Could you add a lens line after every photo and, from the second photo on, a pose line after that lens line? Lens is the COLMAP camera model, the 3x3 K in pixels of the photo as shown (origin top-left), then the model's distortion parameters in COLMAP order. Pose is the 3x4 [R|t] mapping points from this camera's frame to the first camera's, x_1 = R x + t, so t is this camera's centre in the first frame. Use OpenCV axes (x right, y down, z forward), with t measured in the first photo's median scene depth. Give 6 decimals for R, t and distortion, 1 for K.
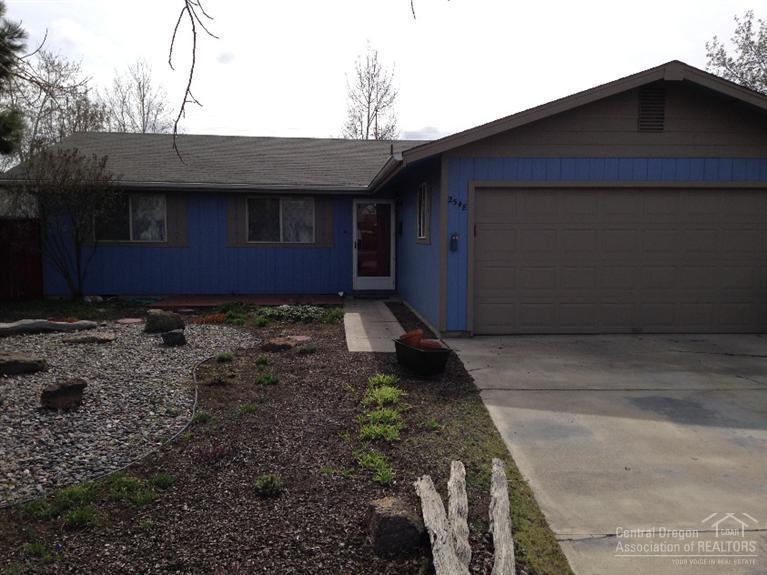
lens RADIAL K [[696.8, 0, 385.8], [0, 696.8, 287.0], [0, 0, 1]] dist [0.209458, -0.311770]
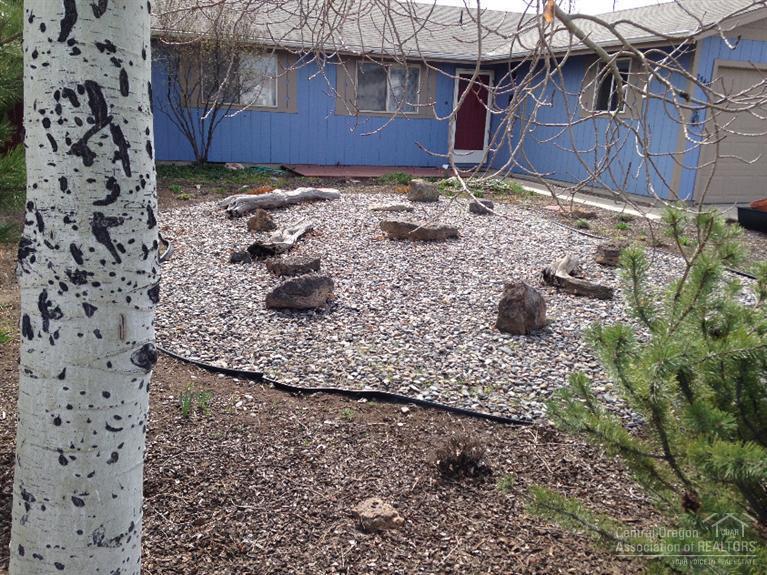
lens RADIAL K [[696.8, 0, 385.8], [0, 696.8, 287.0], [0, 0, 1]] dist [0.209458, -0.311770]
pose [[0.965990, -0.027052, 0.257160, -0.647869], [-0.019045, 0.984368, 0.175092, 0.007991], [-0.257876, -0.174034, 0.950375, 0.014965]]
